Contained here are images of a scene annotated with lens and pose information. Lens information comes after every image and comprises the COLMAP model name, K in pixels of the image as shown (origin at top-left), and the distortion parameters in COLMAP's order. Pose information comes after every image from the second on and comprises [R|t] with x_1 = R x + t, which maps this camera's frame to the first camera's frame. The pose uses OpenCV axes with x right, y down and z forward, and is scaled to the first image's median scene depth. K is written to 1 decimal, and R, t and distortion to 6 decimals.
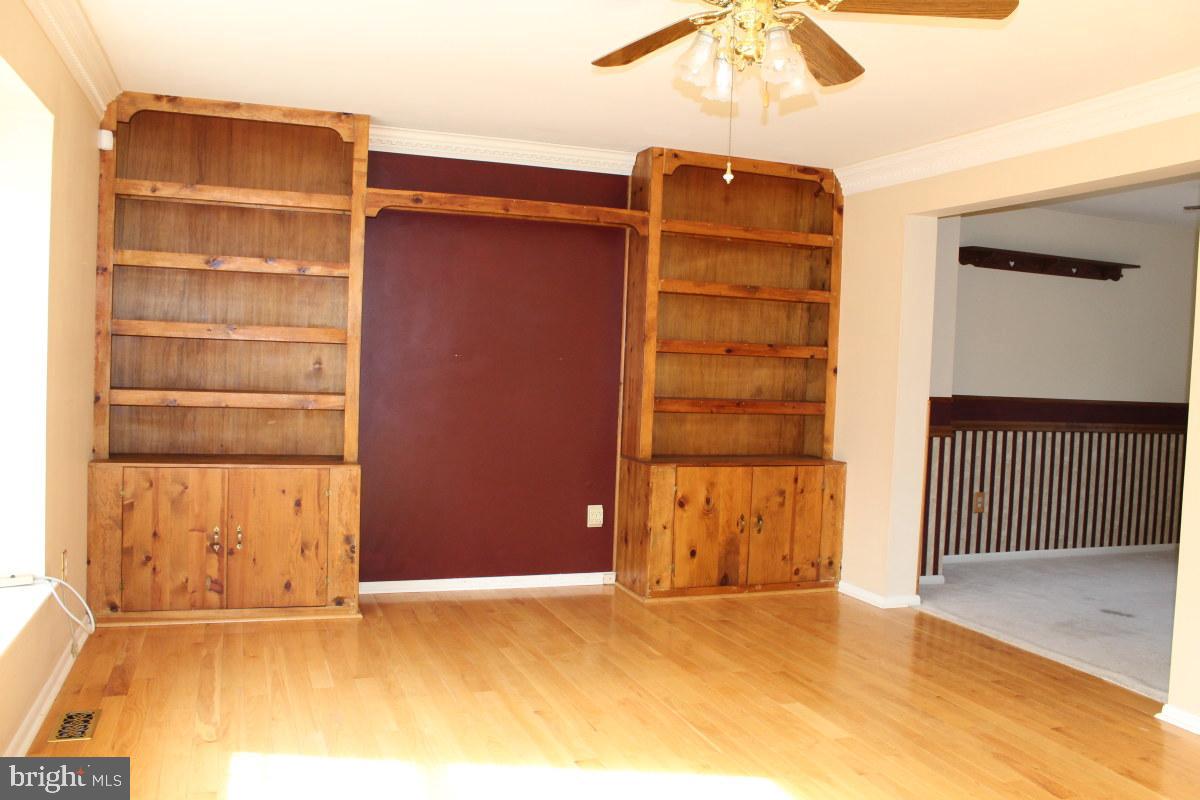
lens RADIAL K [[1005.2, 0, 612.9], [0, 1005.2, 406.8], [0, 0, 1]] dist [-0.153908, 0.127257]
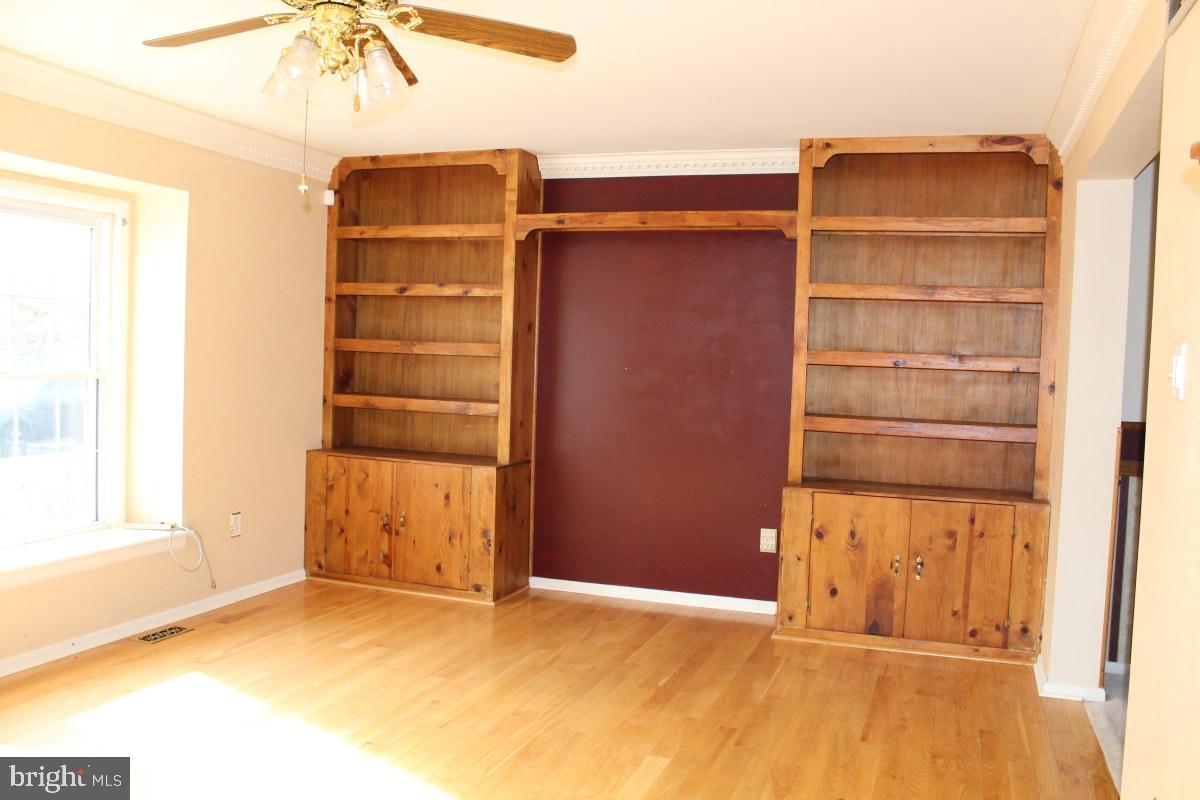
lens RADIAL K [[1005.2, 0, 606.0], [0, 1005.2, 402.2], [0, 0, 1]] dist [-0.153908, 0.127257]
pose [[0.771603, 0.018489, -0.635835, 0.537353], [-0.035511, 0.999271, -0.014036, -0.001510], [0.635112, 0.033409, 0.771697, 0.216203]]
